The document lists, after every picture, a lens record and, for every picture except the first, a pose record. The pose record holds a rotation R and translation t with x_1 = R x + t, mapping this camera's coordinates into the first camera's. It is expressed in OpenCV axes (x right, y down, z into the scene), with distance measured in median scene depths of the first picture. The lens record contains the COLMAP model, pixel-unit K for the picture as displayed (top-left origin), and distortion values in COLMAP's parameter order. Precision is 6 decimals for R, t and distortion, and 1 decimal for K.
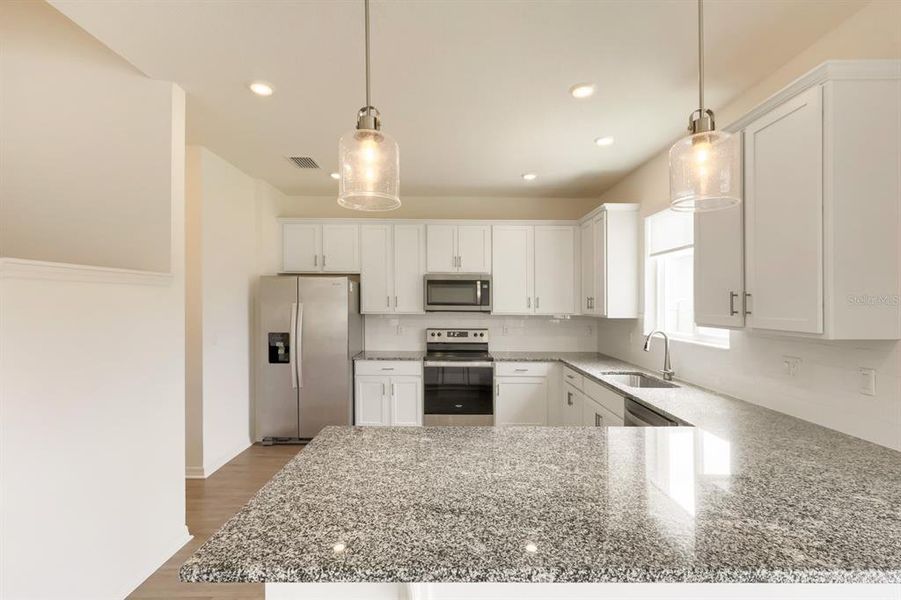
lens RADIAL K [[420.9, 0, 450.5], [0, 420.9, 300.0], [0, 0, 1]] dist [-0.000052, 0.000051]
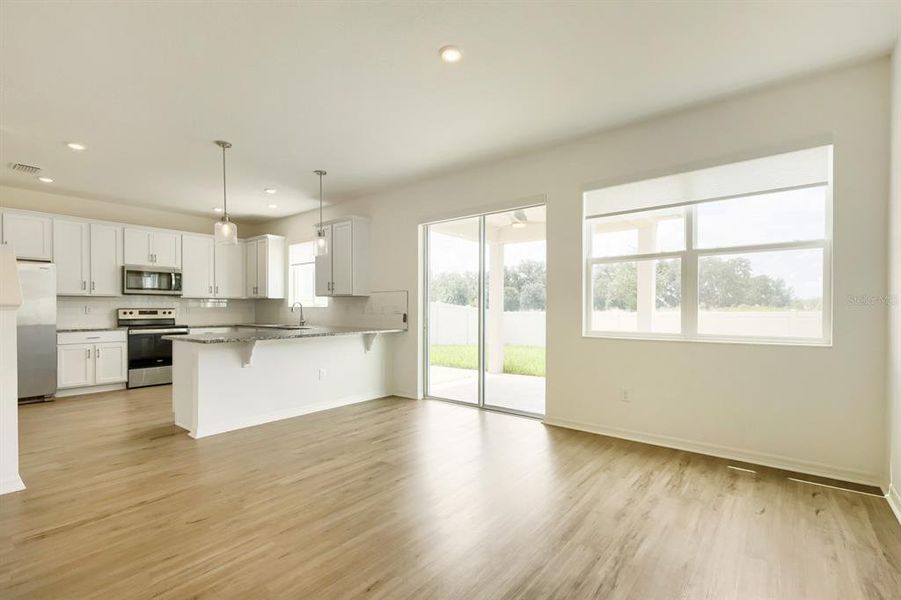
lens RADIAL K [[406.7, 0, 459.2], [0, 406.7, 312.4], [0, 0, 1]] dist [0.002981, 0.000393]
pose [[0.624168, -0.010613, 0.781218, -0.403108], [-0.003100, 0.999866, 0.016060, 0.061497], [-0.781284, -0.012446, 0.624051, -0.610767]]
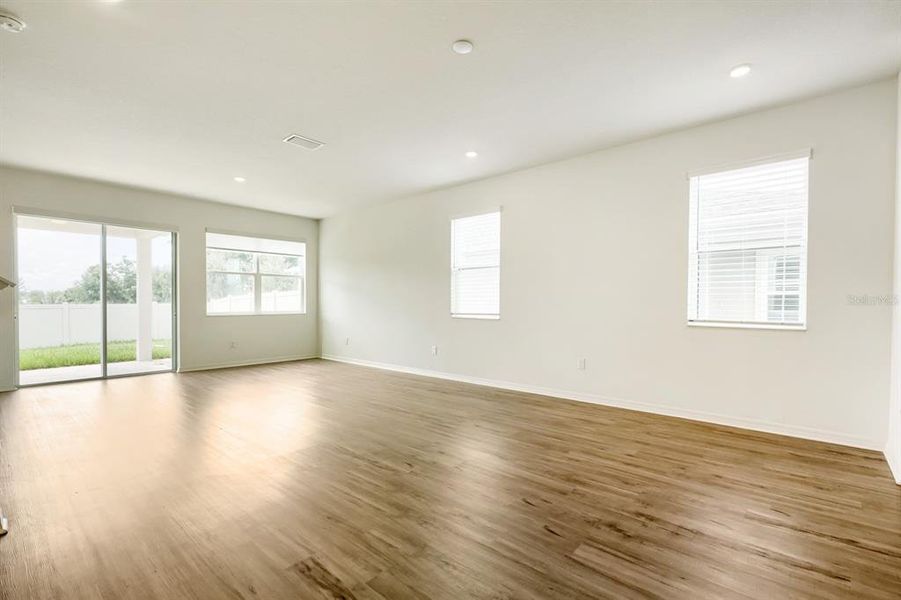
lens RADIAL K [[420.9, 0, 450.5], [0, 420.9, 300.0], [0, 0, 1]] dist [-0.000052, 0.000051]
pose [[-0.741184, 0.000240, 0.671302, -1.200682], [-0.008347, 0.999919, -0.009574, 0.074026], [-0.671250, -0.012700, -0.741122, 0.196867]]
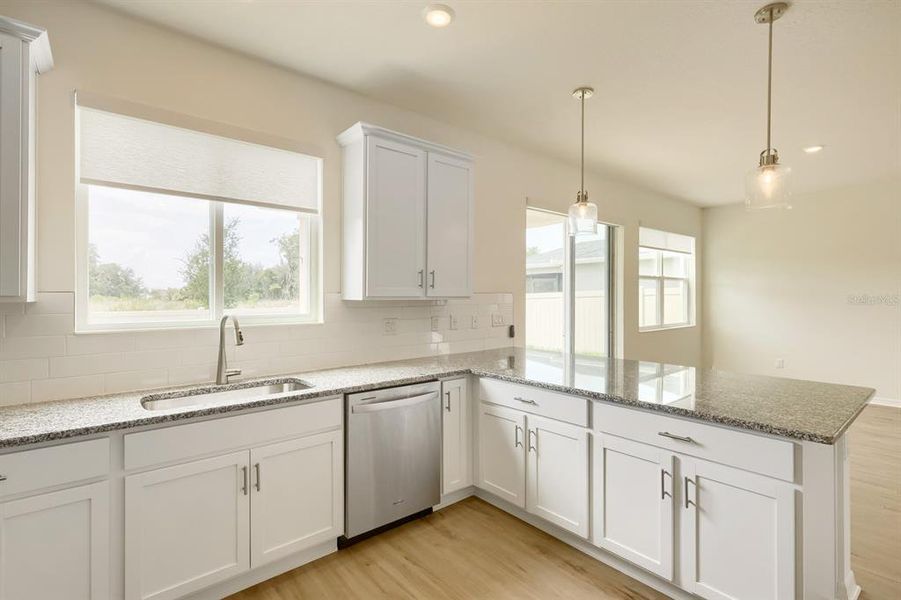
lens RADIAL K [[420.9, 0, 450.5], [0, 420.9, 300.0], [0, 0, 1]] dist [-0.000052, 0.000051]
pose [[-0.636172, -0.006234, 0.771522, -0.182916], [-0.004040, 0.999981, 0.004749, 0.031184], [-0.771537, -0.000096, -0.636185, 0.801589]]
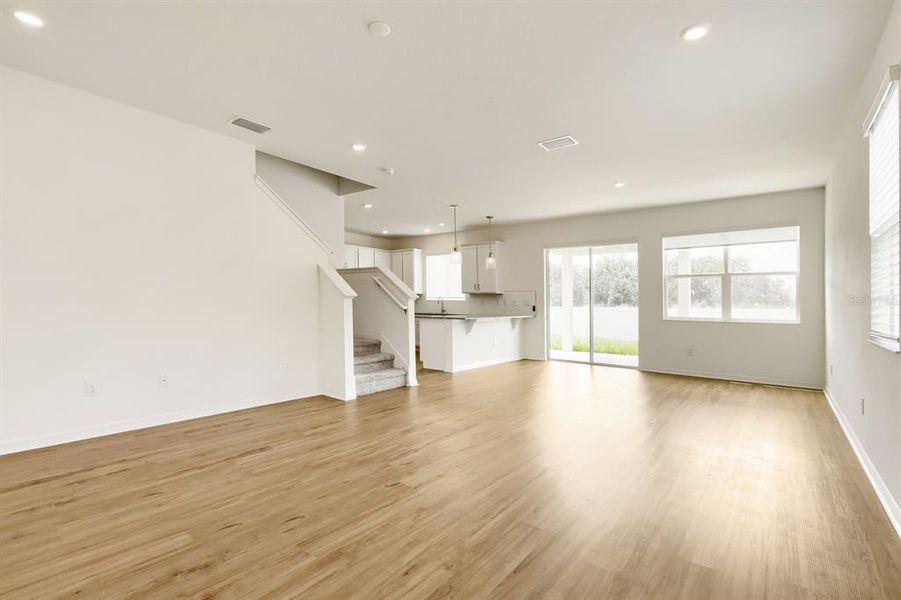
lens RADIAL K [[409.8, 0, 453.6], [0, 409.8, 295.8], [0, 0, 1]] dist [-0.001645, -0.000024]
pose [[0.628207, 0.019676, 0.777798, -1.178078], [-0.017224, 0.999787, -0.011380, 0.066901], [-0.777856, -0.006248, 0.628412, -0.627544]]
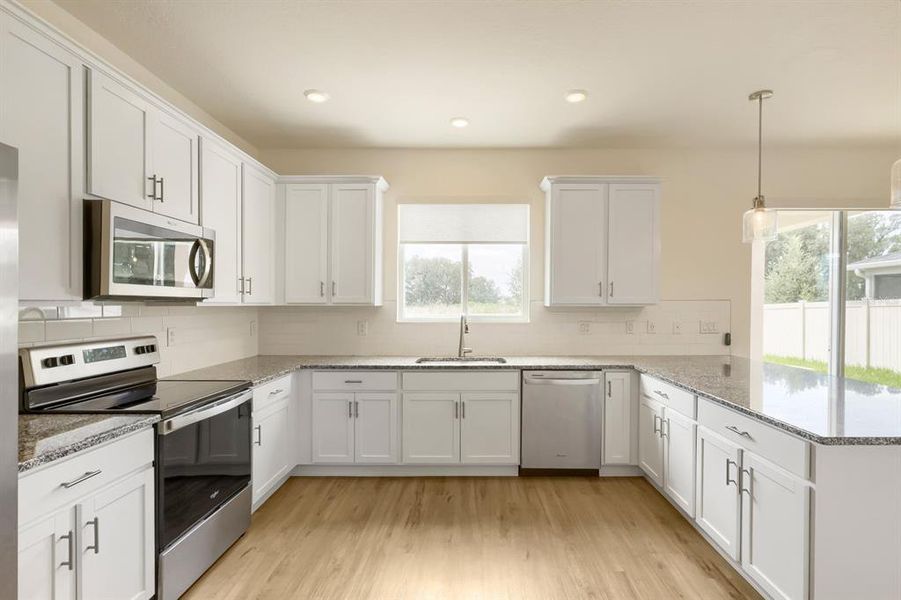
lens RADIAL K [[426.2, 0, 472.3], [0, 426.2, 306.5], [0, 0, 1]] dist [-0.001640, -0.000395]
pose [[0.011550, -0.009485, 0.999888, -0.442095], [-0.007099, 0.999929, 0.009567, 0.028894], [-0.999908, -0.007208, 0.011482, 0.668442]]
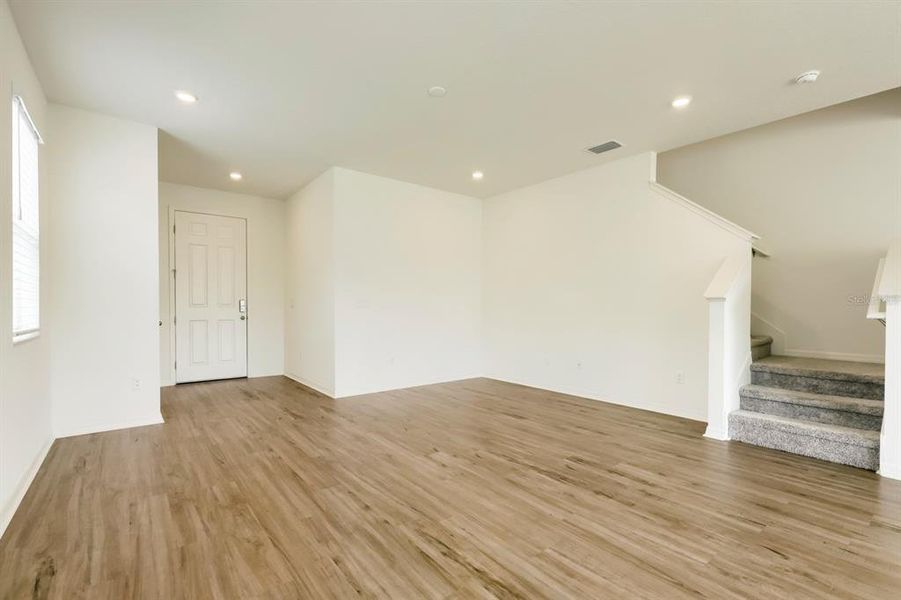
lens RADIAL K [[402.3, 0, 457.0], [0, 402.3, 318.2], [0, 0, 1]] dist [-0.001347, -0.000065]
pose [[0.626316, 0.022543, -0.779243, -0.302079], [0.006319, 0.999402, 0.033991, 0.069313], [0.779544, -0.026213, 0.625799, -0.614556]]
